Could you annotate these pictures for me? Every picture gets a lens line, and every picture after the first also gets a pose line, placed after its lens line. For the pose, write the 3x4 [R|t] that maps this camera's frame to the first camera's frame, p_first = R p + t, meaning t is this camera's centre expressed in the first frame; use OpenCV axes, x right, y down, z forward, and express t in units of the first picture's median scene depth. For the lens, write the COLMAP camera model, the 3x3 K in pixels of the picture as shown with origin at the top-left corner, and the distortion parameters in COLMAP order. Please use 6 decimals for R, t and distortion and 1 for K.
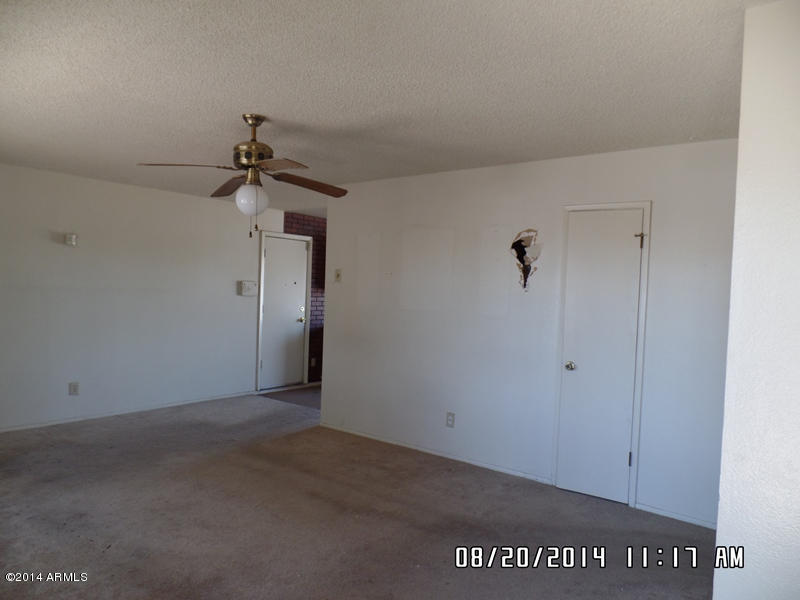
lens RADIAL K [[558.3, 0, 397.5], [0, 558.3, 300.4], [0, 0, 1]] dist [0.014439, -0.007282]
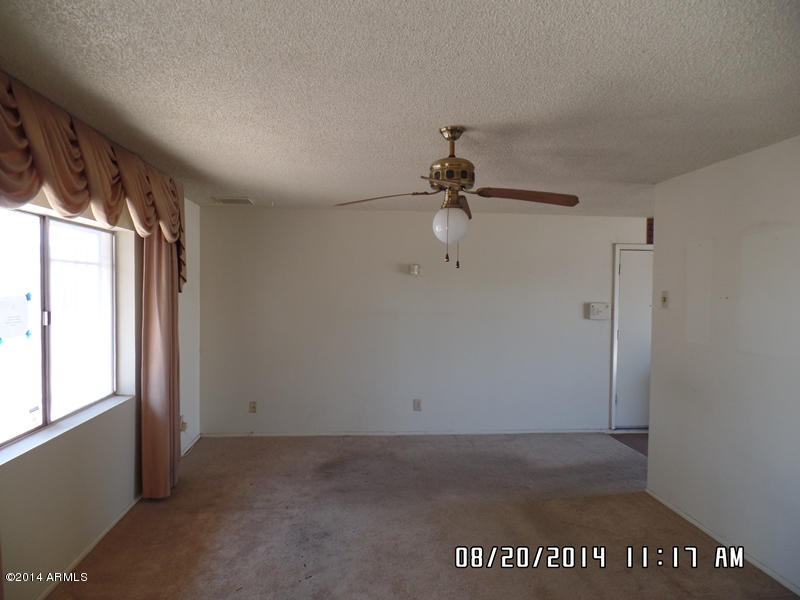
lens RADIAL K [[558.3, 0, 401.6], [0, 558.3, 300.4], [0, 0, 1]] dist [0.014439, -0.007282]
pose [[0.698184, -0.008745, -0.715865, 0.196997], [-0.002917, 0.999882, -0.015059, -0.032265], [0.715913, 0.012602, 0.698076, 0.222251]]
